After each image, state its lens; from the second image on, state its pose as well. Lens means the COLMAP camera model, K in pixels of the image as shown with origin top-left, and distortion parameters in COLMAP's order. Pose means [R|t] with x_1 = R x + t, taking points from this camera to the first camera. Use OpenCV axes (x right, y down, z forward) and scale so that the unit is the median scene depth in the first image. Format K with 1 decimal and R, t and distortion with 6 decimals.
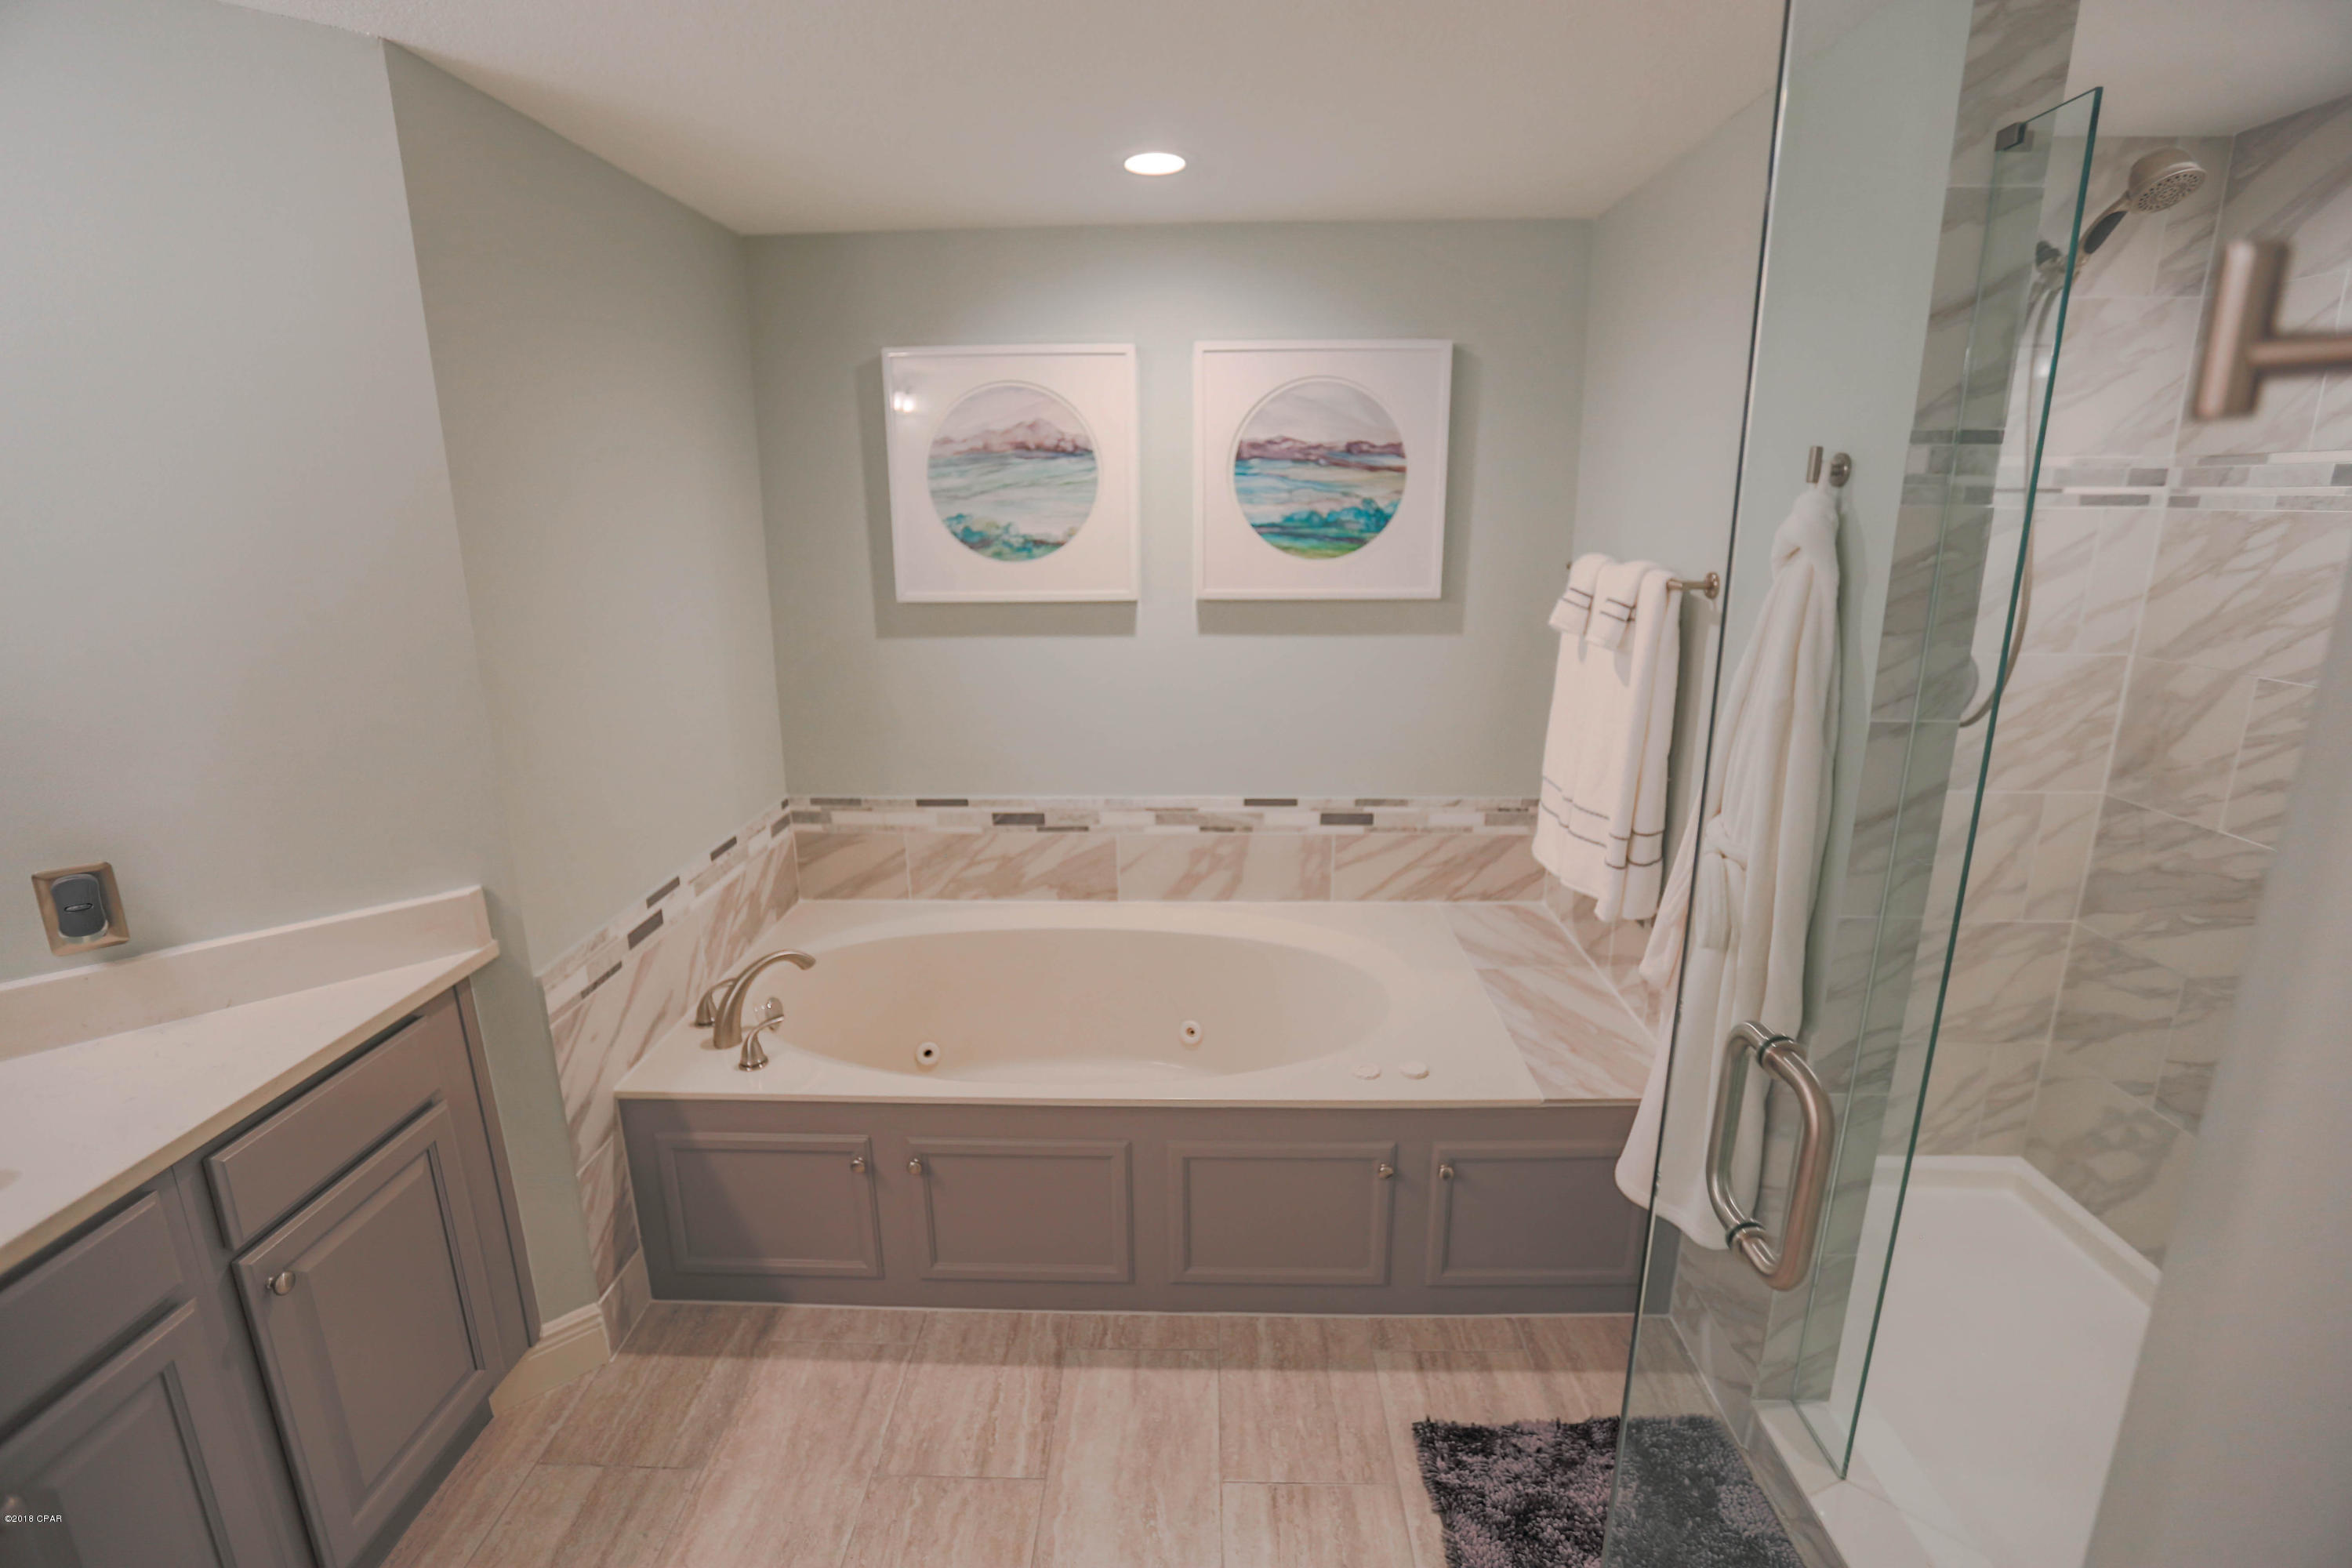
lens RADIAL K [[1079.0, 0, 1176.9], [0, 1079.0, 775.9], [0, 0, 1]] dist [-0.051644, 0.020452]
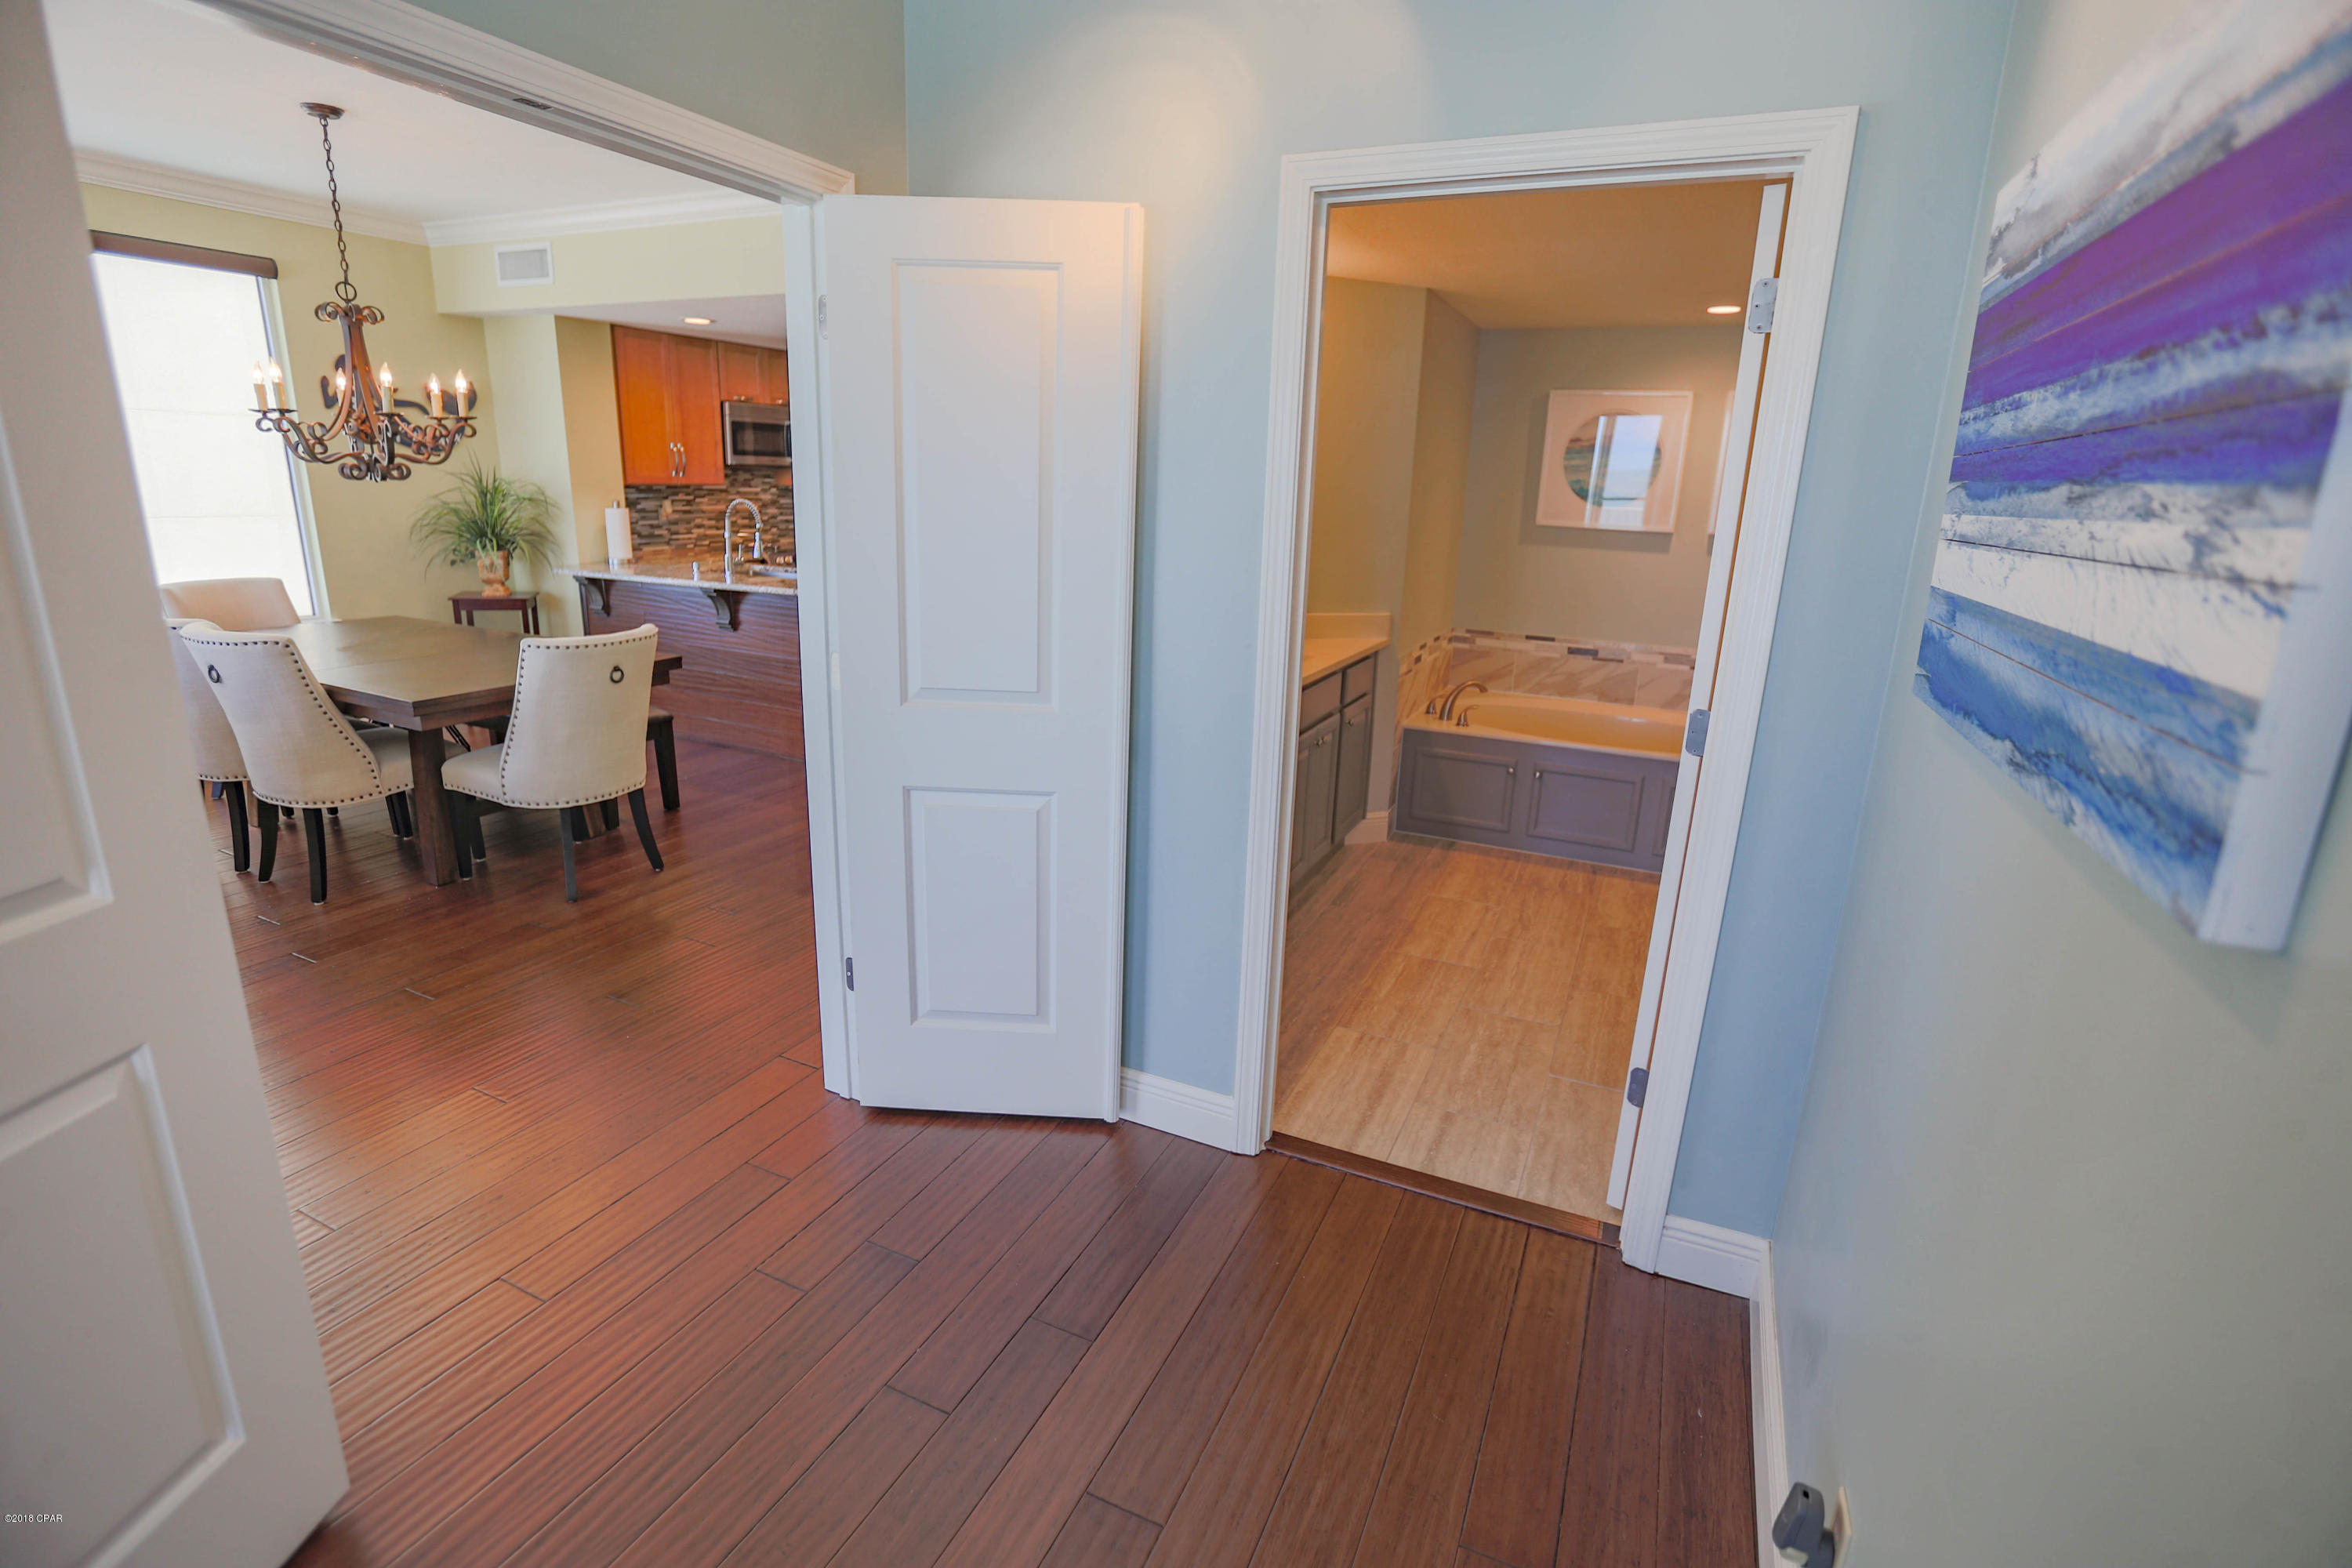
lens RADIAL K [[1079.0, 0, 1176.9], [0, 1079.0, 775.9], [0, 0, 1]] dist [-0.051644, 0.020452]
pose [[0.918810, 0.143171, -0.367818, -0.109766], [-0.138737, 0.989576, 0.038623, 0.358221], [0.369514, 0.015542, 0.929095, -1.201304]]
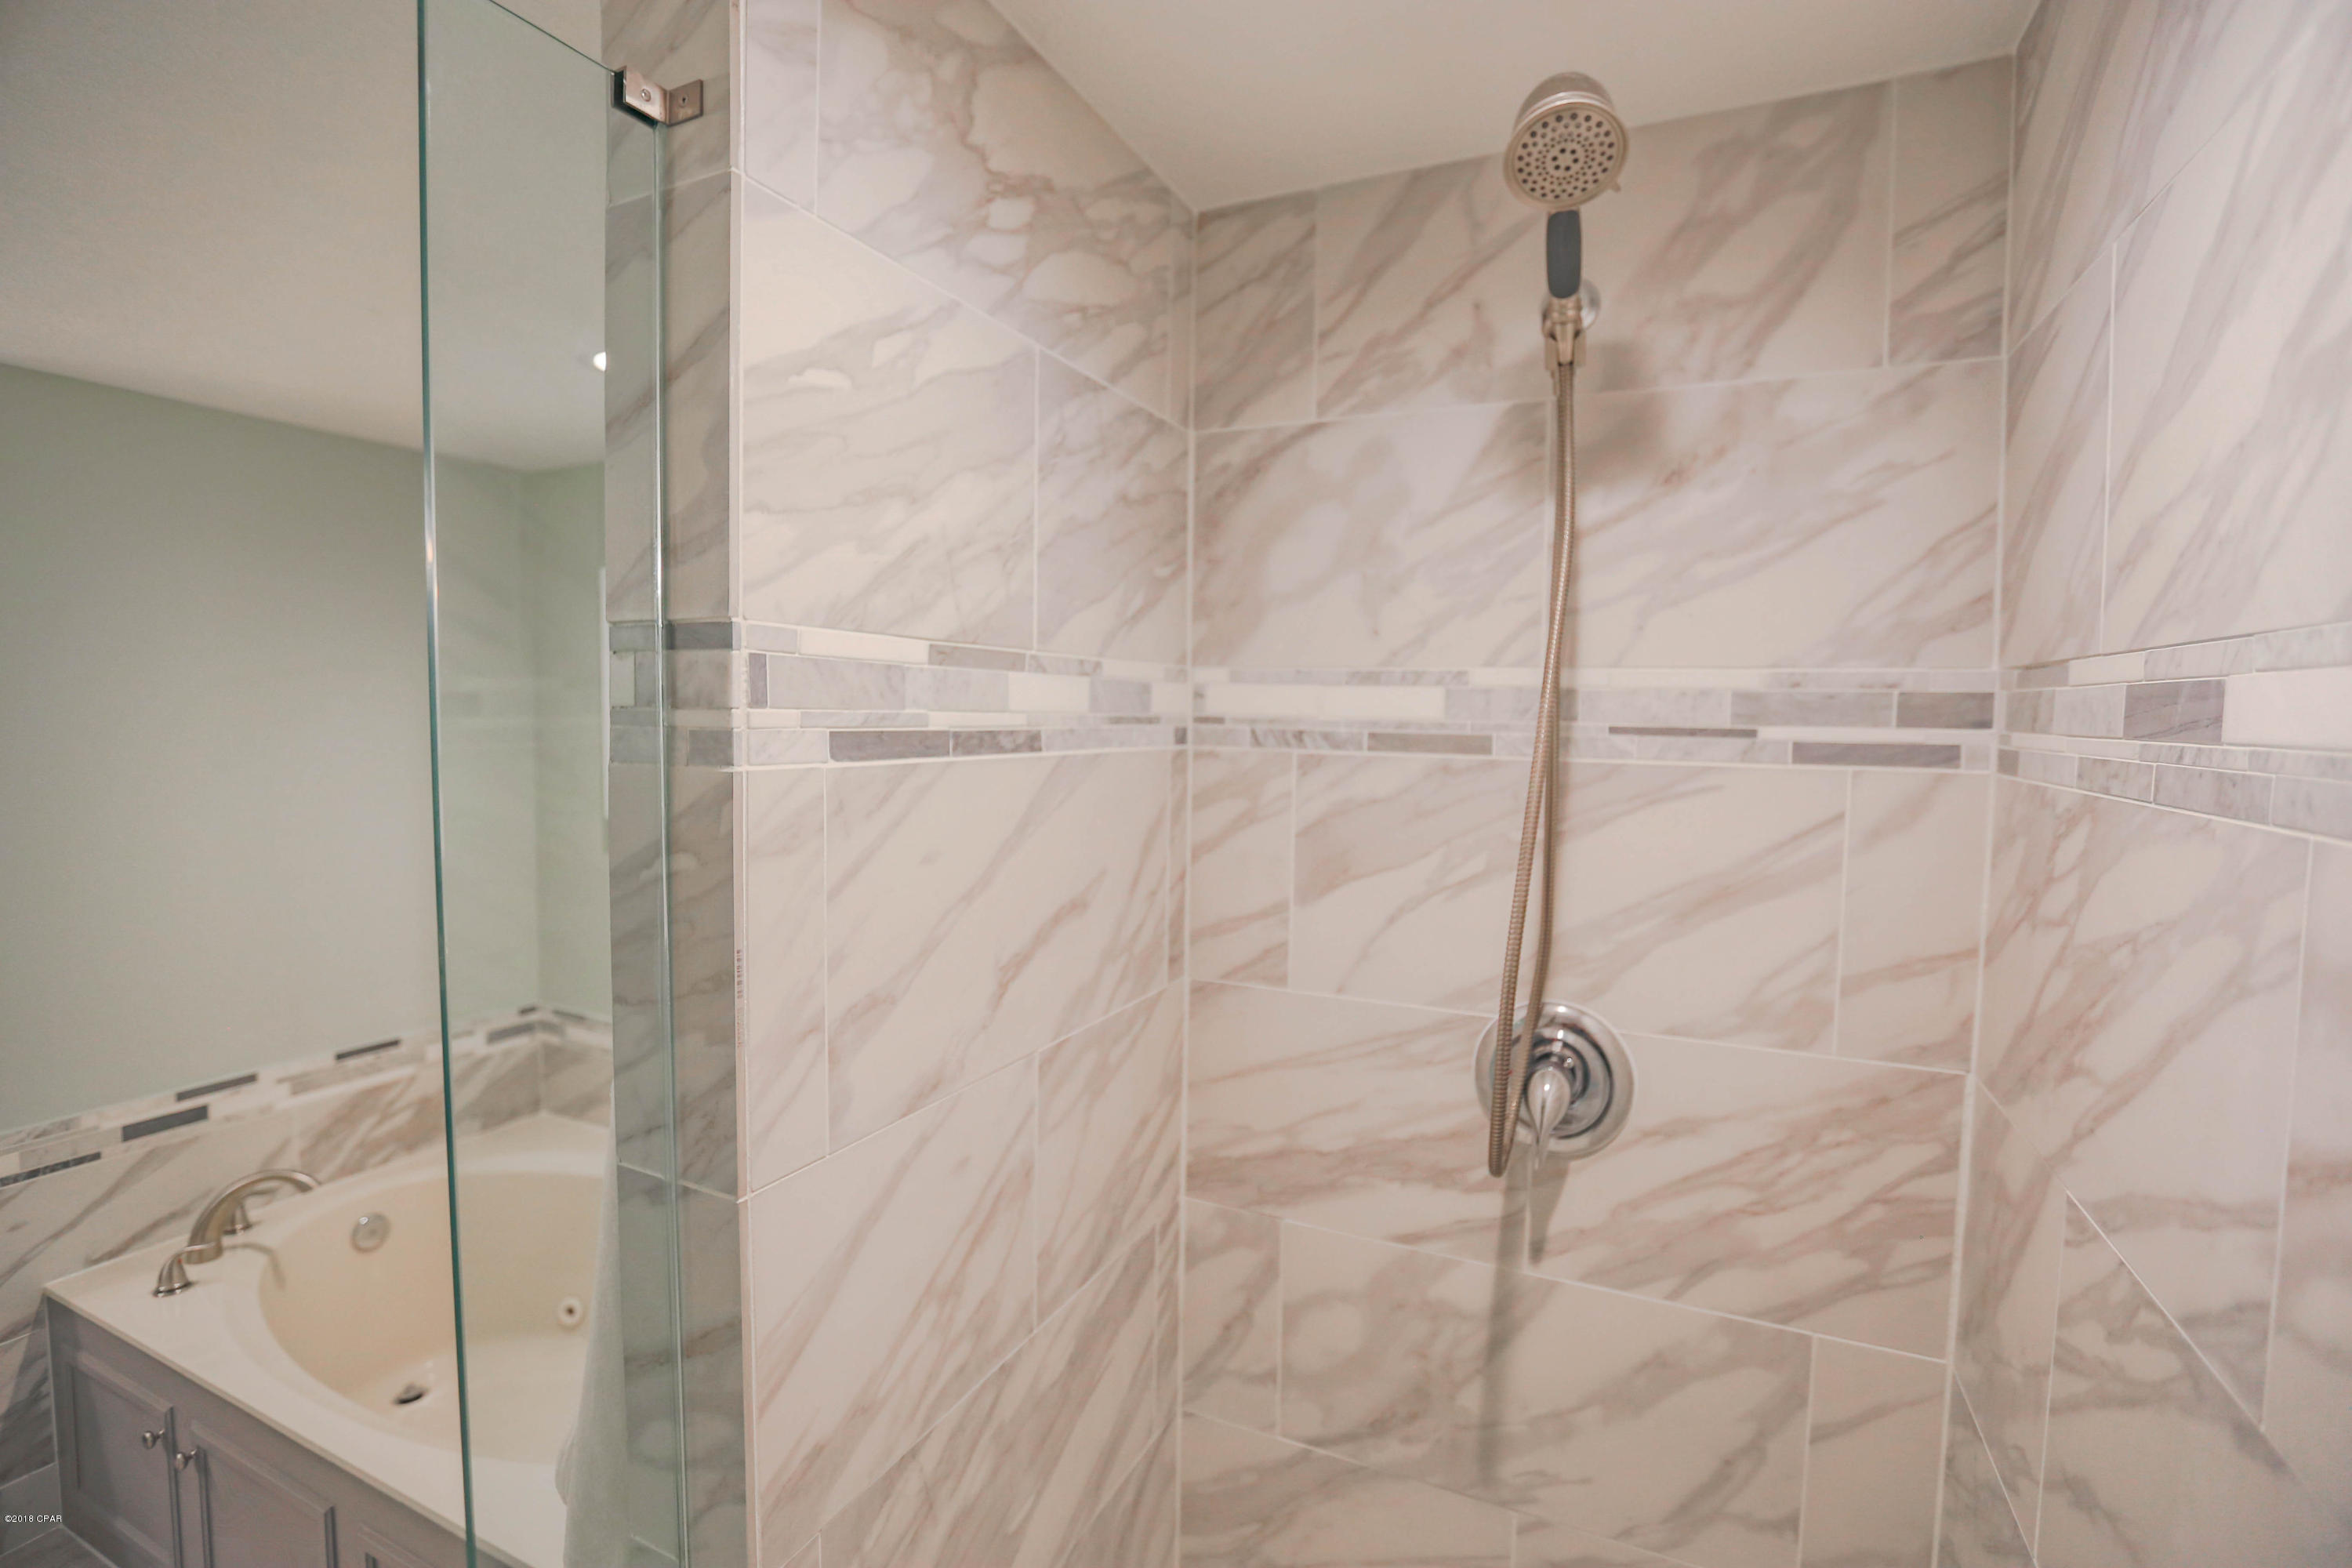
lens RADIAL K [[1069.5, 0, 1183.4], [0, 1069.5, 777.4], [0, 0, 1]] dist [-0.025749, -0.000032]
pose [[0.917501, 0.042097, -0.395499, 0.754577], [-0.116042, 0.979452, -0.164948, -0.125328], [0.380429, 0.197234, 0.903533, 0.403632]]
